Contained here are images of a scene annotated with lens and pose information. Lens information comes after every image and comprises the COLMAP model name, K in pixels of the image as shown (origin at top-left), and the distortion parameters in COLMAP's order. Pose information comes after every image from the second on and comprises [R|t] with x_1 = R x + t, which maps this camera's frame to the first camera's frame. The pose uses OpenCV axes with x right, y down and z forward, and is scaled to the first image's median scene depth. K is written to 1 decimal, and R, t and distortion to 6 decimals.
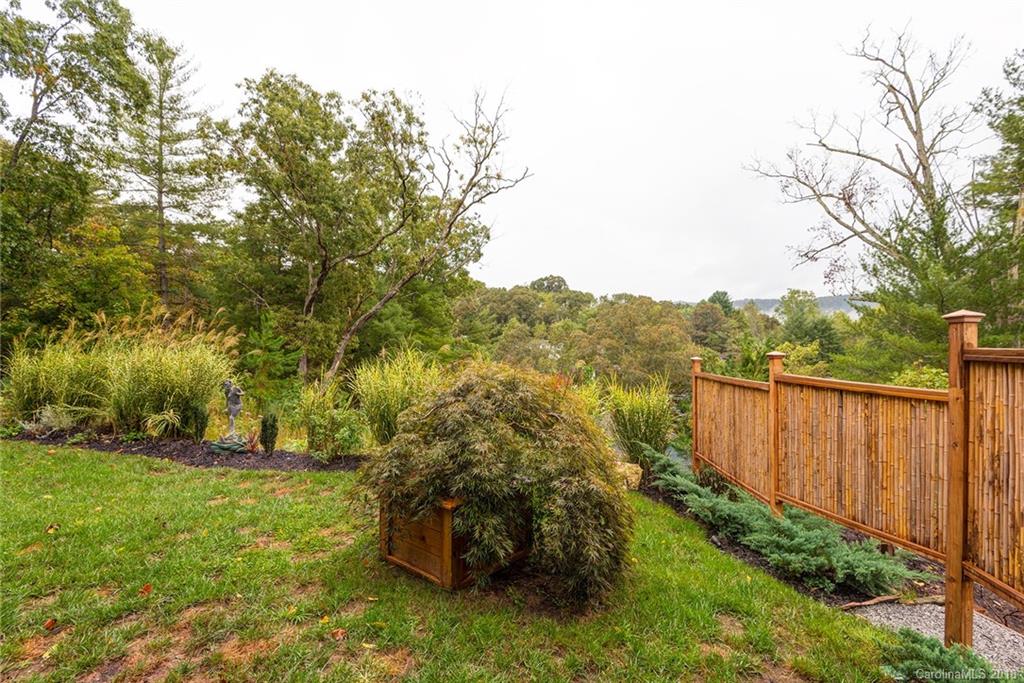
lens RADIAL K [[468.4, 0, 512.0], [0, 468.4, 341.5], [0, 0, 1]] dist [-0.000050, -0.010435]
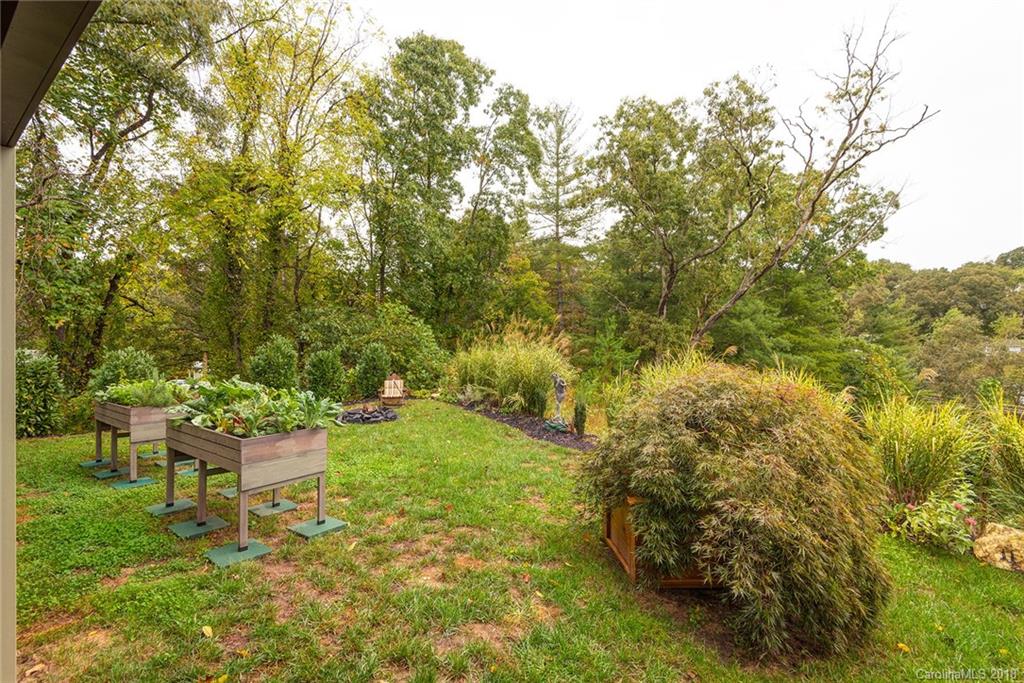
lens RADIAL K [[468.4, 0, 512.0], [0, 468.4, 341.5], [0, 0, 1]] dist [0.028500, -0.032836]
pose [[0.689411, -0.001156, -0.724370, 0.109484], [0.001323, 0.999999, -0.000338, -0.001198], [0.724369, -0.000725, 0.689412, 0.021790]]
